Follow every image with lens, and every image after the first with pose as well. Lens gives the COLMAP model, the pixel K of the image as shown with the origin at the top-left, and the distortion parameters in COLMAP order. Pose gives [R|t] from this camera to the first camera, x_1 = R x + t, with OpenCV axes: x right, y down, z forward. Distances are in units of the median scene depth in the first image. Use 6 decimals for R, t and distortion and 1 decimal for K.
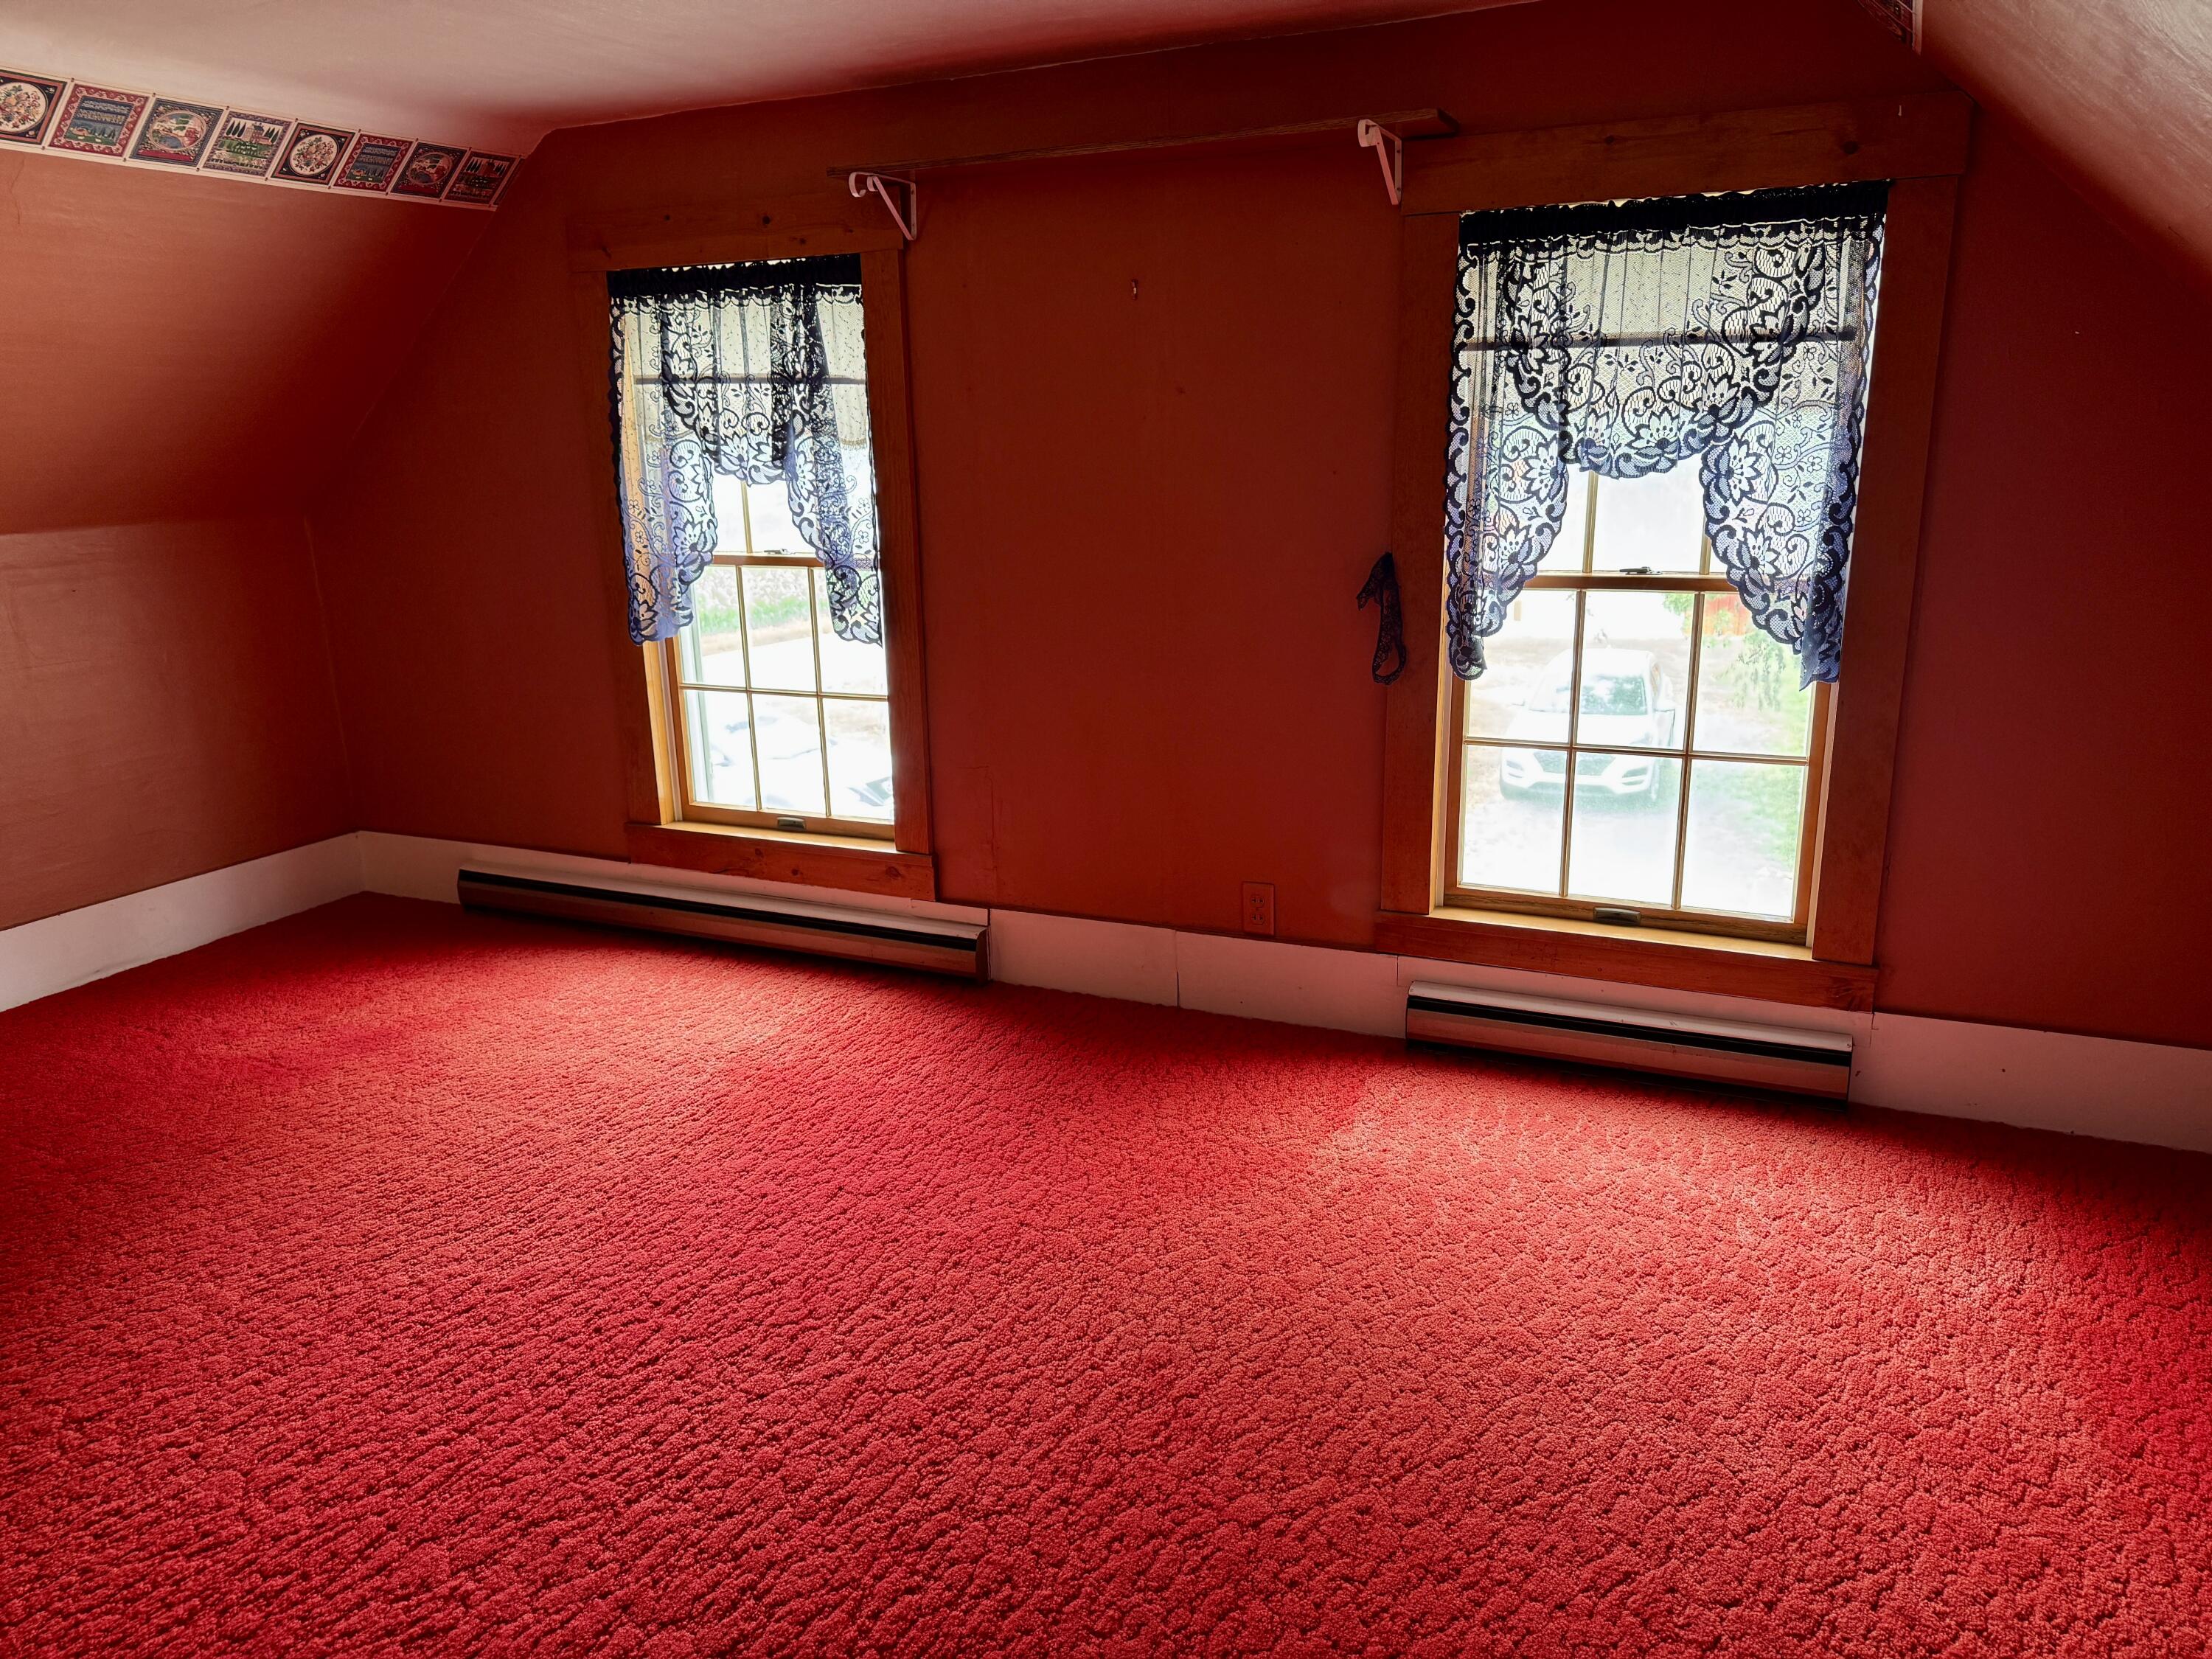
lens RADIAL K [[1551.5, 0, 1110.0], [0, 1551.5, 870.7], [0, 0, 1]] dist [-0.021019, -0.004834]
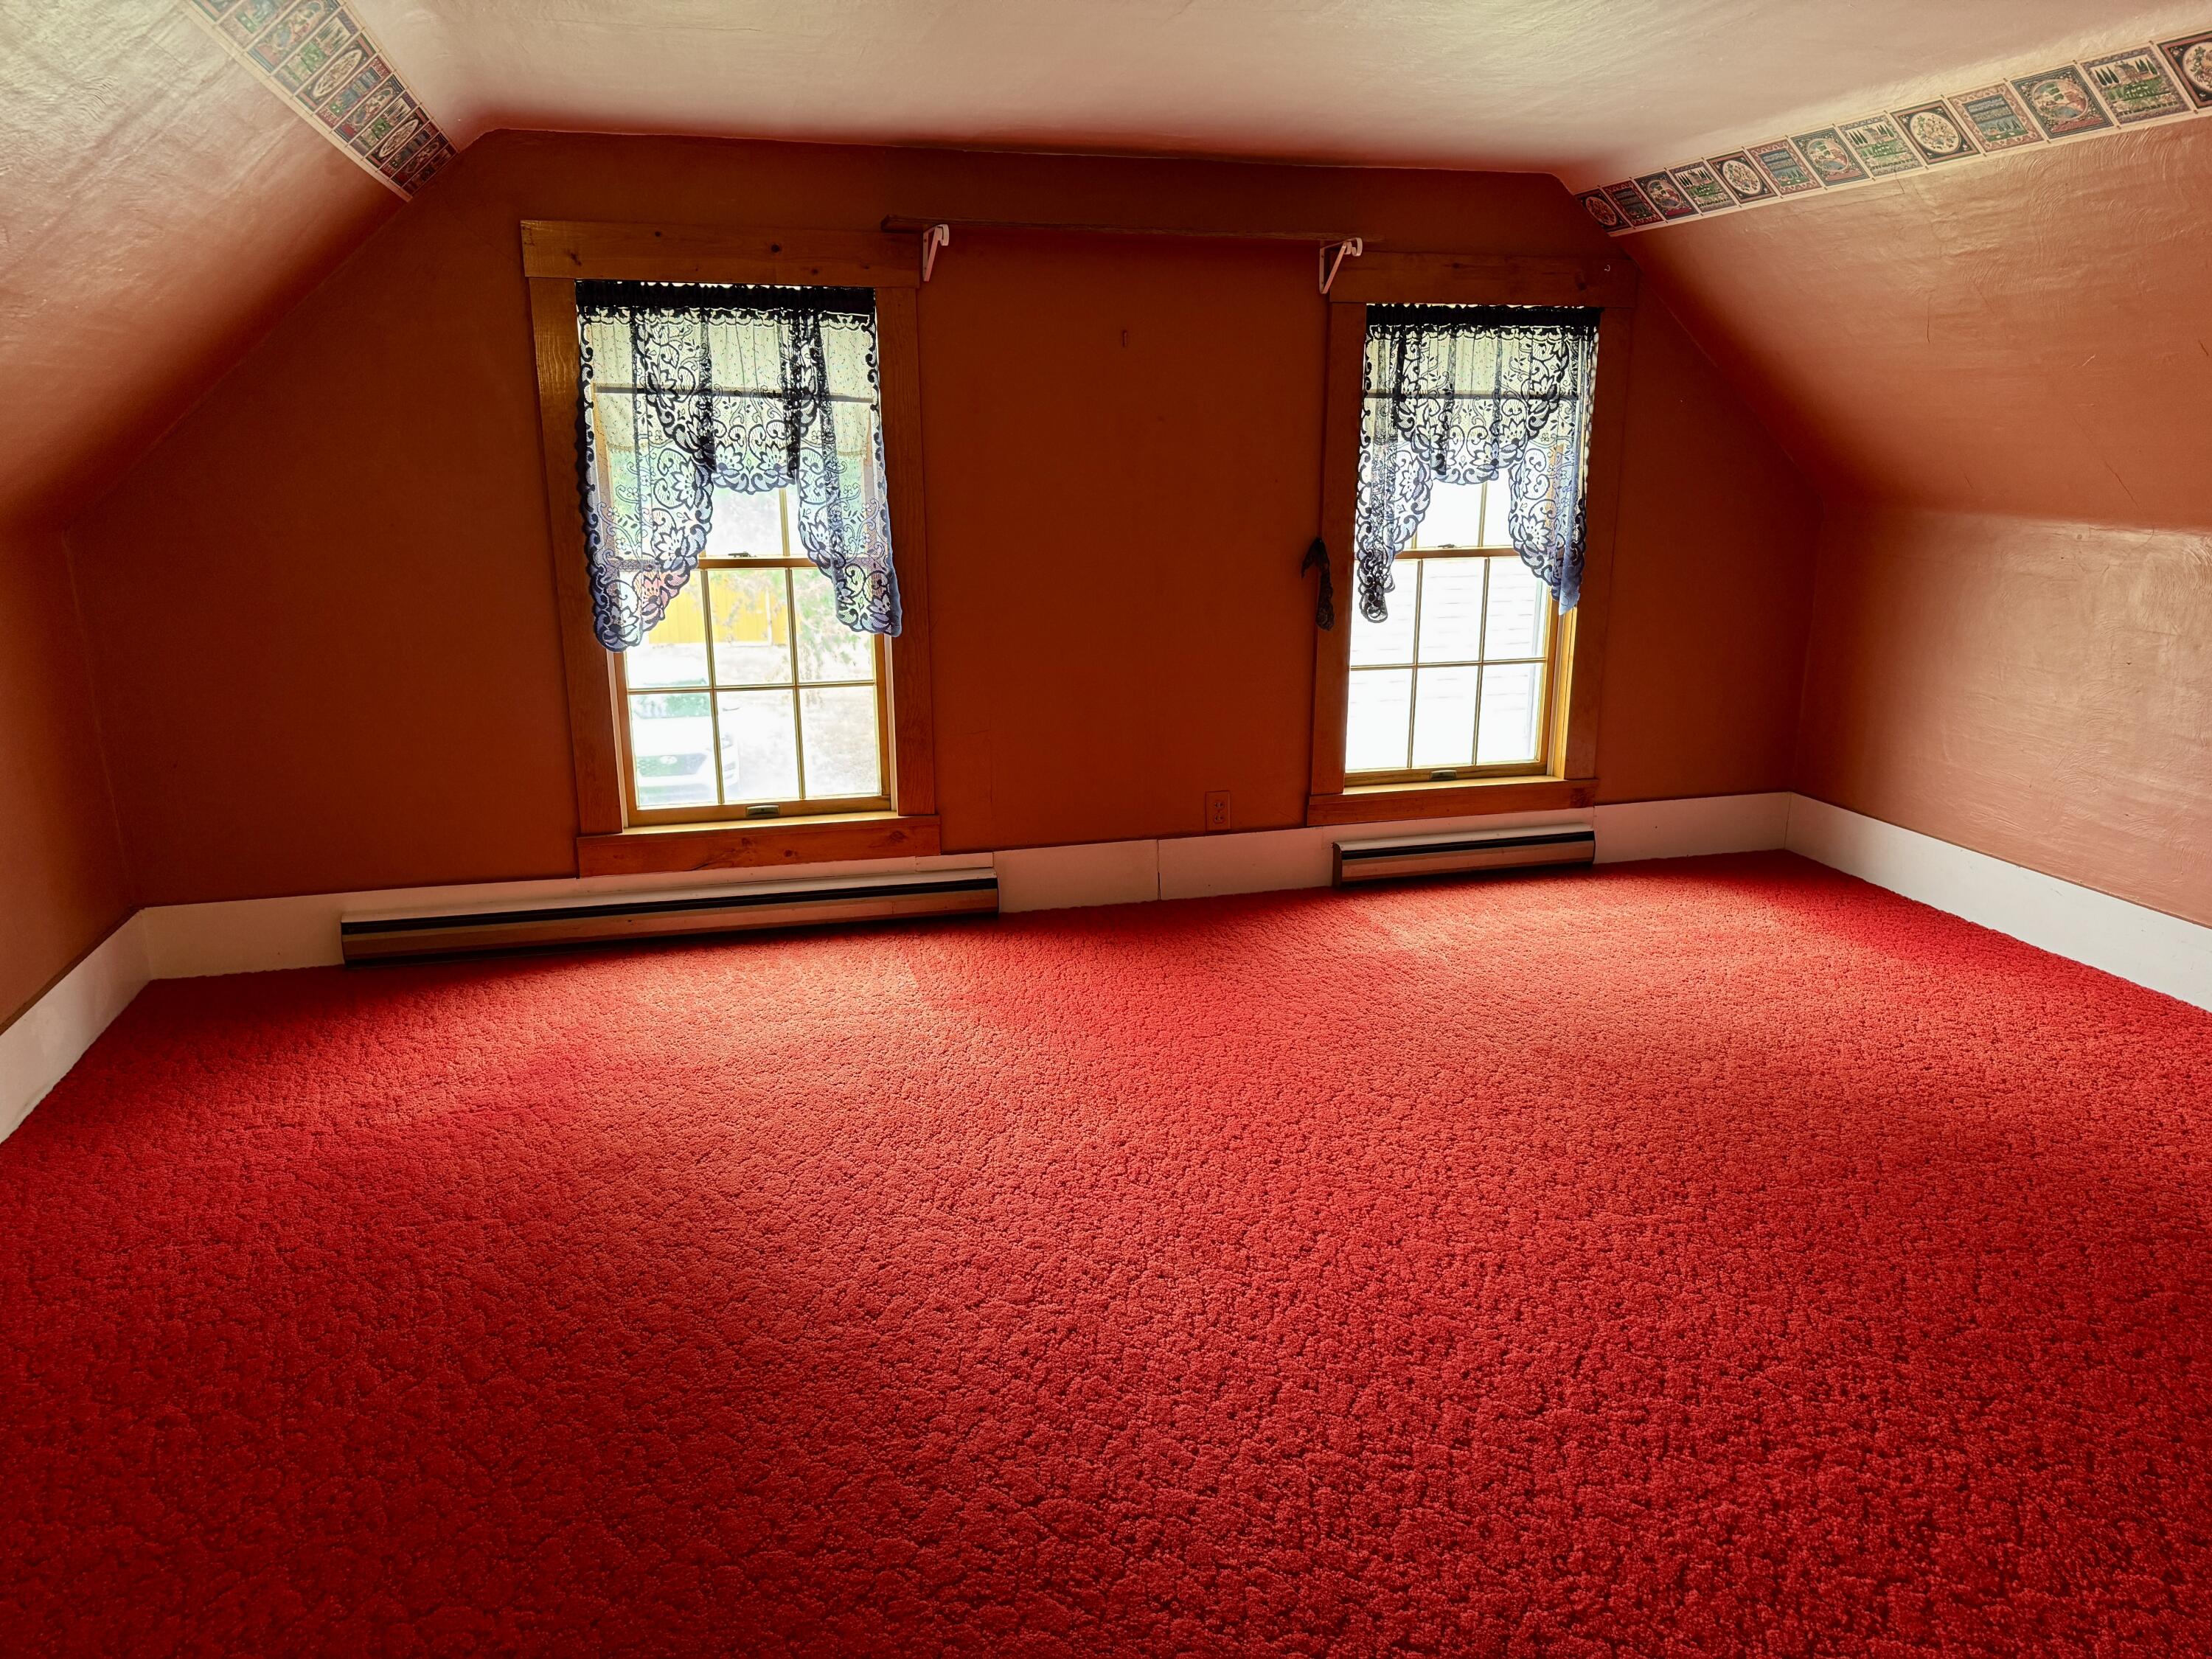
lens RADIAL K [[1533.6, 0, 1105.6], [0, 1533.6, 881.0], [0, 0, 1]] dist [-0.002298, -0.001929]
pose [[0.769136, -0.157487, 0.619377, -0.897469], [0.160818, 0.985670, 0.050920, 0.001438], [-0.618520, 0.060443, 0.783441, 0.040320]]
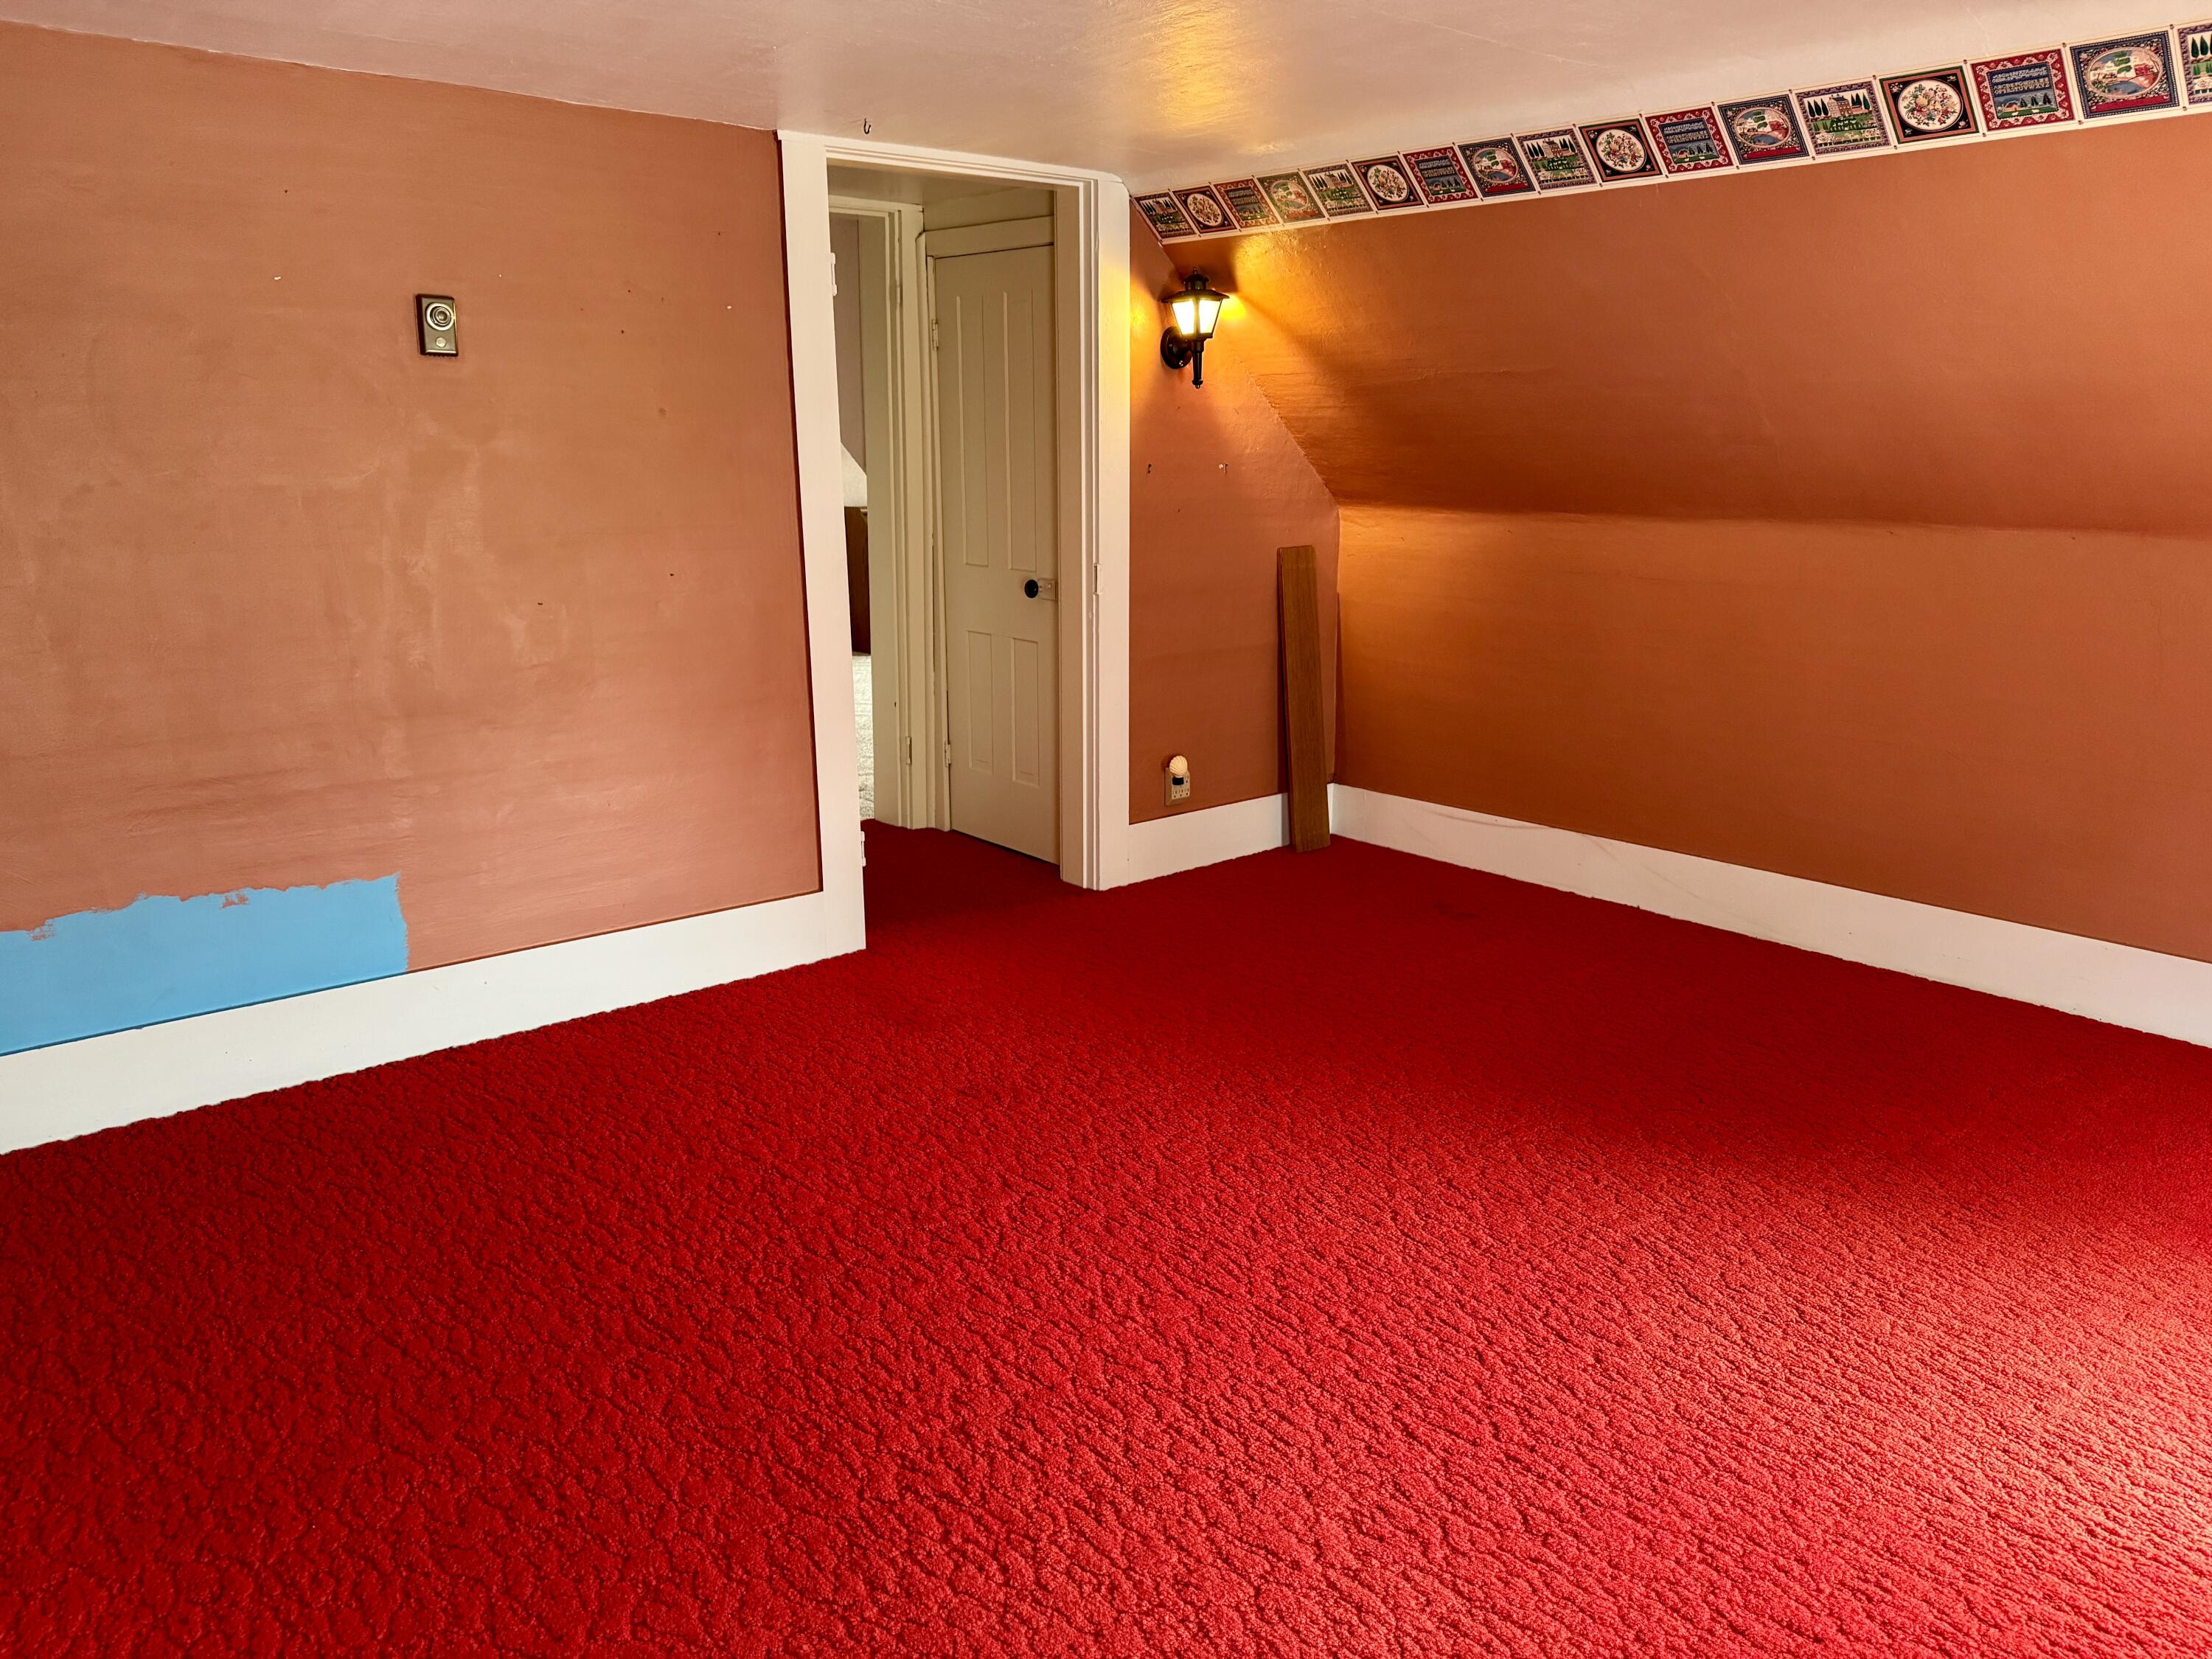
lens RADIAL K [[1575.7, 0, 1148.3], [0, 1575.7, 842.1], [0, 0, 1]] dist [0.025683, -0.044455]
pose [[-0.429530, 0.231201, -0.872955, 0.372104], [-0.238162, 0.903445, 0.356462, -0.218806], [0.871082, 0.361016, -0.332993, 0.756562]]
